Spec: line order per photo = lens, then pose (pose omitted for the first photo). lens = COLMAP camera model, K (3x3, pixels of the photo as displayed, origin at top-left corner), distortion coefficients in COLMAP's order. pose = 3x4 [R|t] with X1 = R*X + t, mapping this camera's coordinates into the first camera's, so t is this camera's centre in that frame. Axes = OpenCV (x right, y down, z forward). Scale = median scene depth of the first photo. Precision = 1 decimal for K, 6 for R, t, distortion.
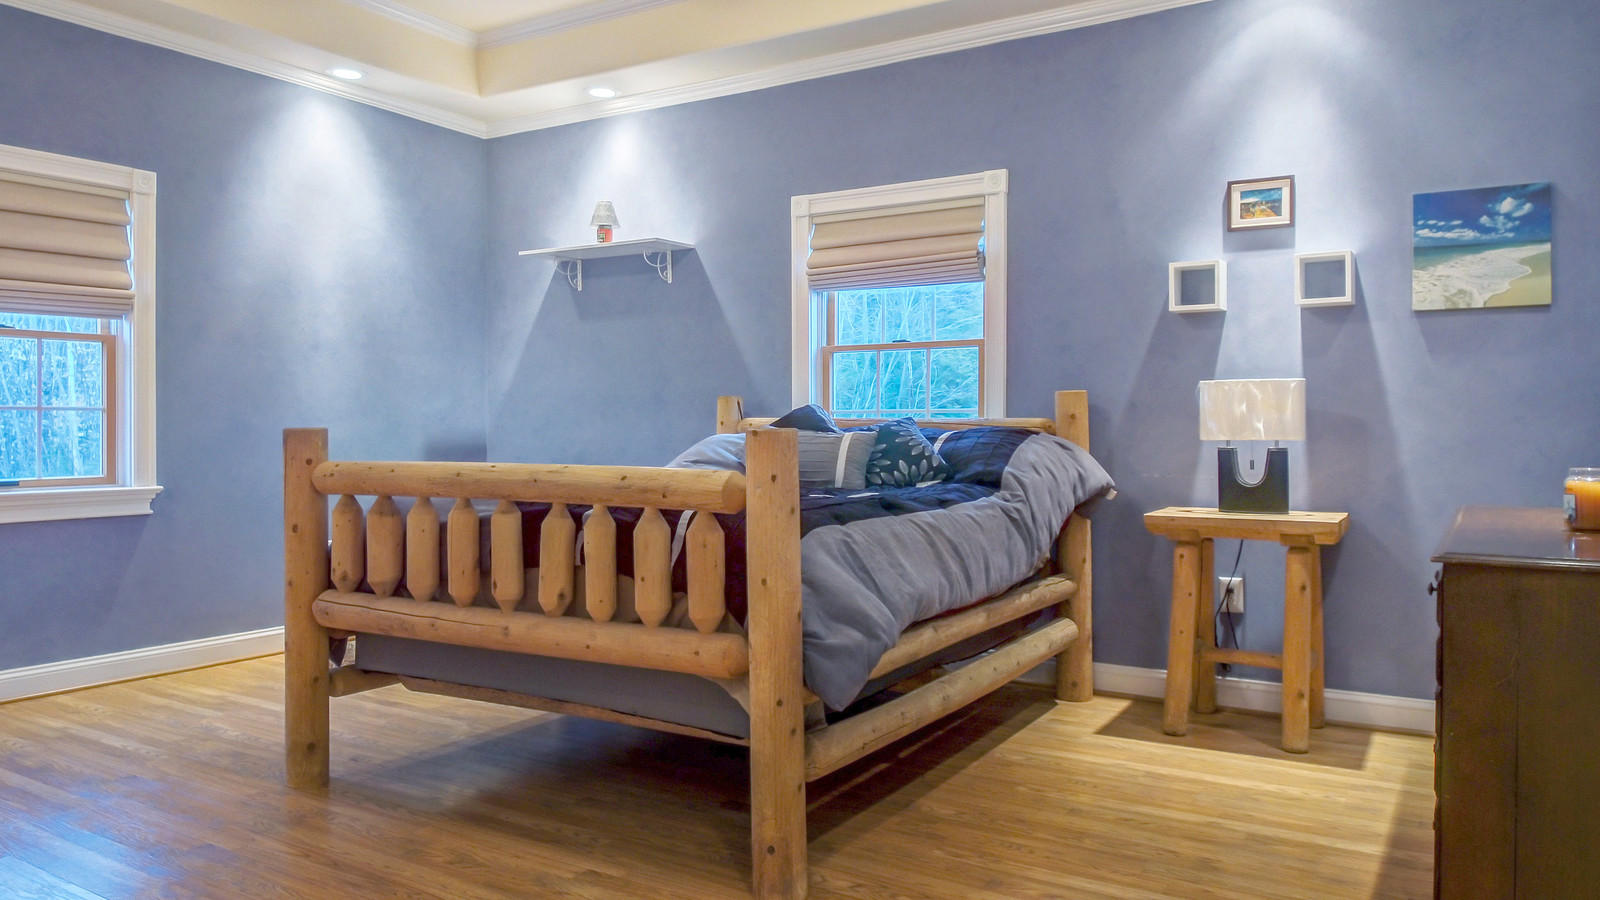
lens RADIAL K [[1138.0, 0, 788.1], [0, 1138.0, 452.2], [0, 0, 1]] dist [0.018714, -0.042095]
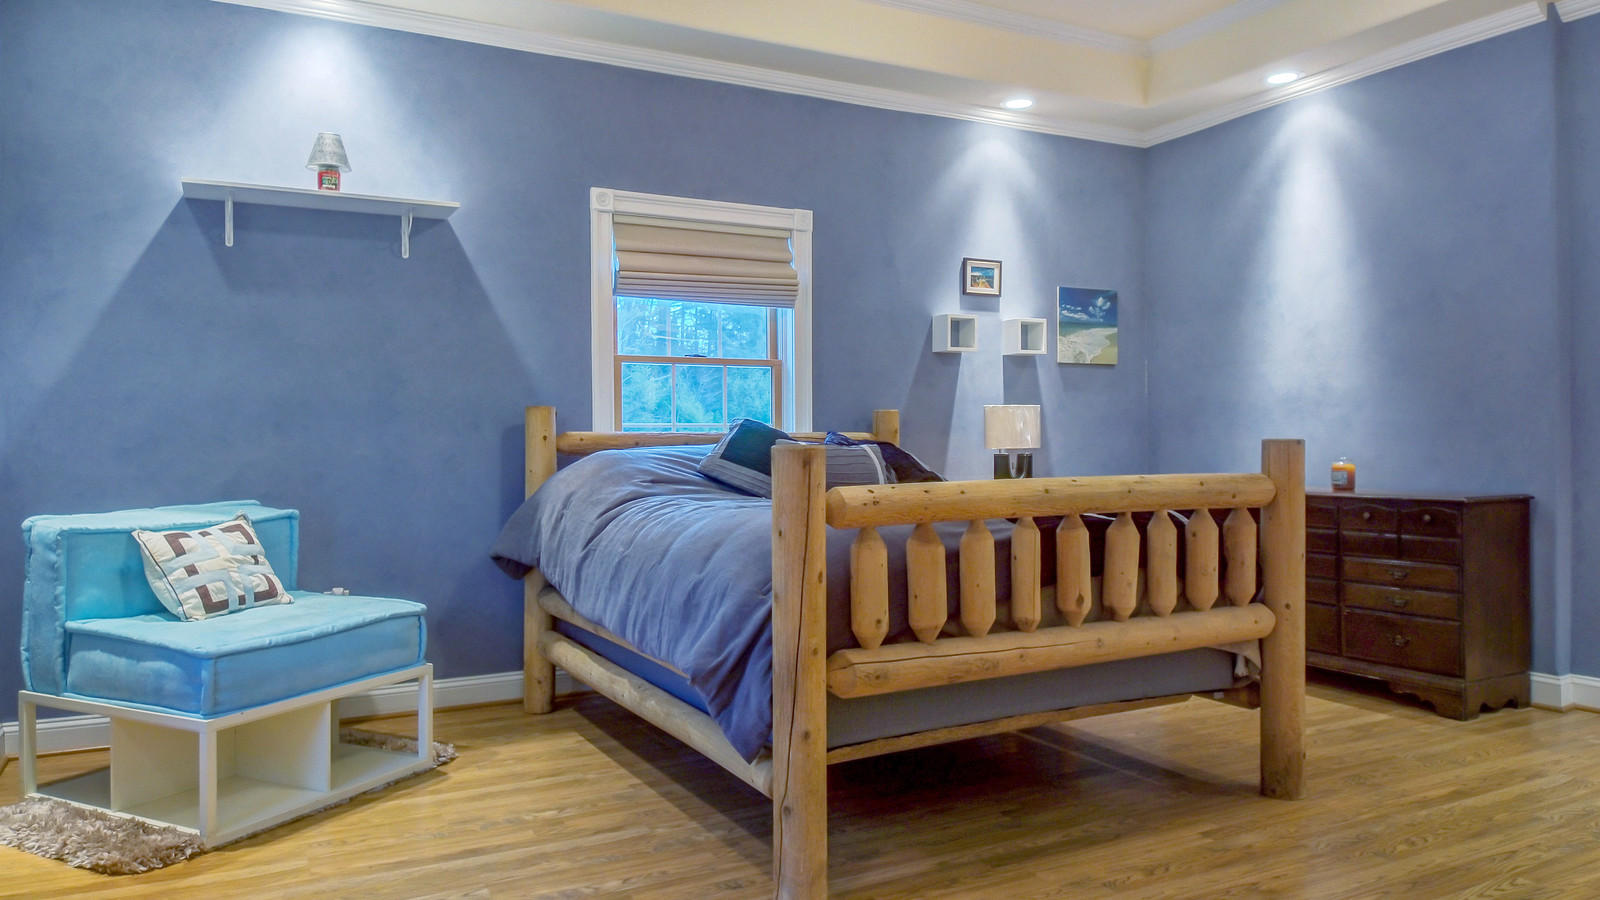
lens RADIAL K [[1138.0, 0, 800.7], [0, 1138.0, 445.9], [0, 0, 1]] dist [0.018714, -0.042095]
pose [[0.483410, -0.009626, 0.875341, -0.960105], [0.024214, 0.999704, -0.002379, -0.016496], [-0.875059, 0.022346, 0.483500, 0.563119]]
